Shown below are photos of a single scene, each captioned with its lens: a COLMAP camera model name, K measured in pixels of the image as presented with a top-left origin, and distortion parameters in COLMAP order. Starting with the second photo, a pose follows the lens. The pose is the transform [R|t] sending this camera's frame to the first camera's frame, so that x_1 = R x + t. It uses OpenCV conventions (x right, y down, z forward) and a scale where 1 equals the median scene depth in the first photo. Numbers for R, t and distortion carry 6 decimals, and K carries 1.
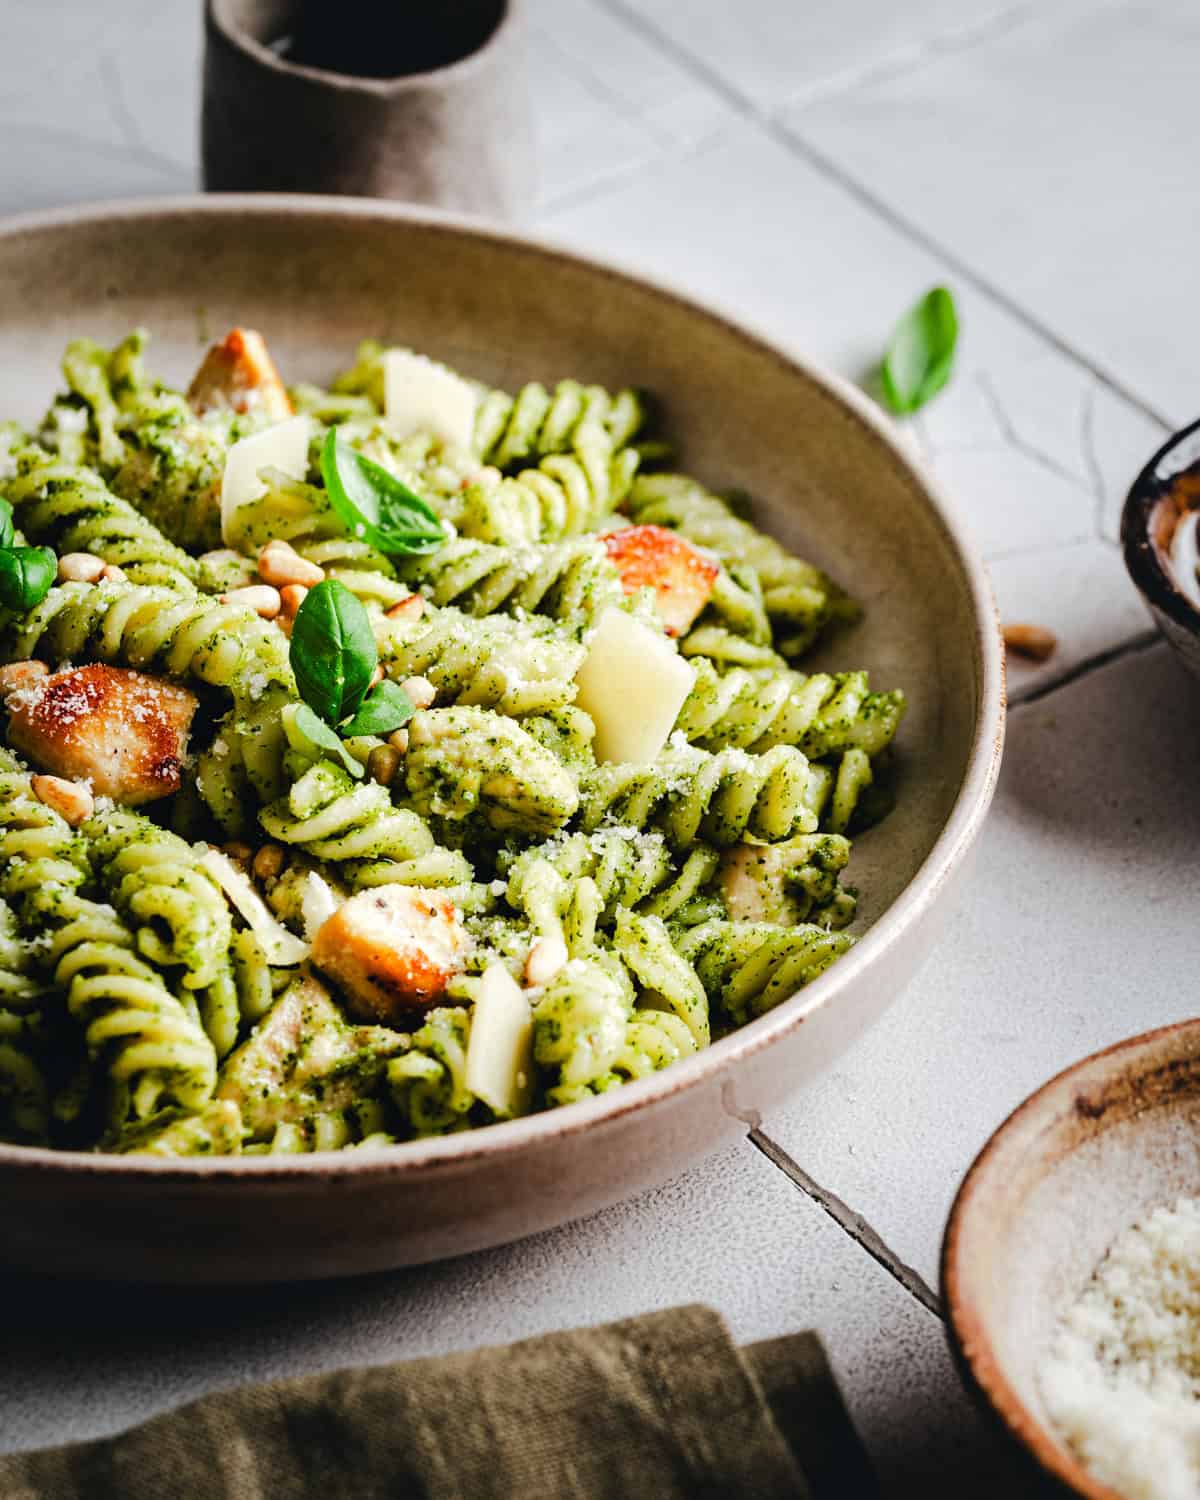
lens RADIAL K [[6334.0, 0, 600.0], [0, 6334.0, 750.0], [0, 0, 1]] dist [-0.001505, -0.429679]
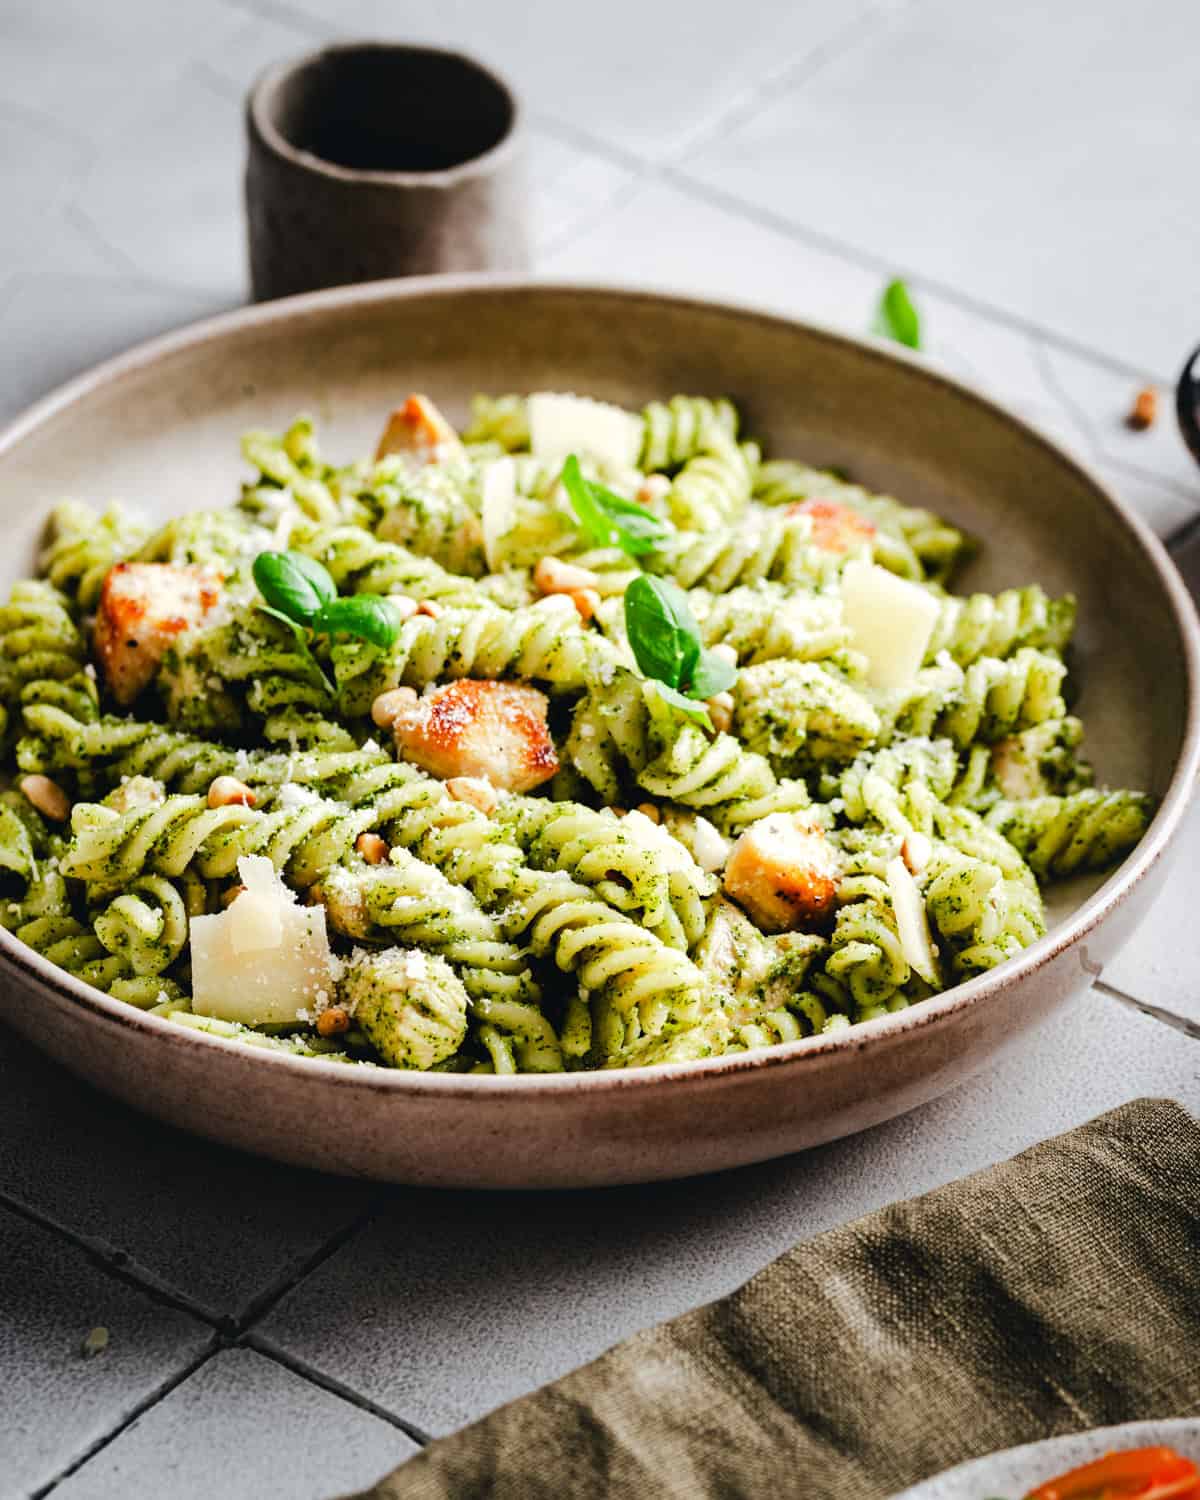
lens RADIAL K [[6334.0, 0, 600.0], [0, 6334.0, 750.0], [0, 0, 1]] dist [-0.001505, -0.429679]
pose [[0.950341, -0.172962, 0.258722, -0.360955], [0.180136, 0.983633, -0.004096, 0.008428], [-0.253779, 0.050498, 0.965943, -0.128878]]
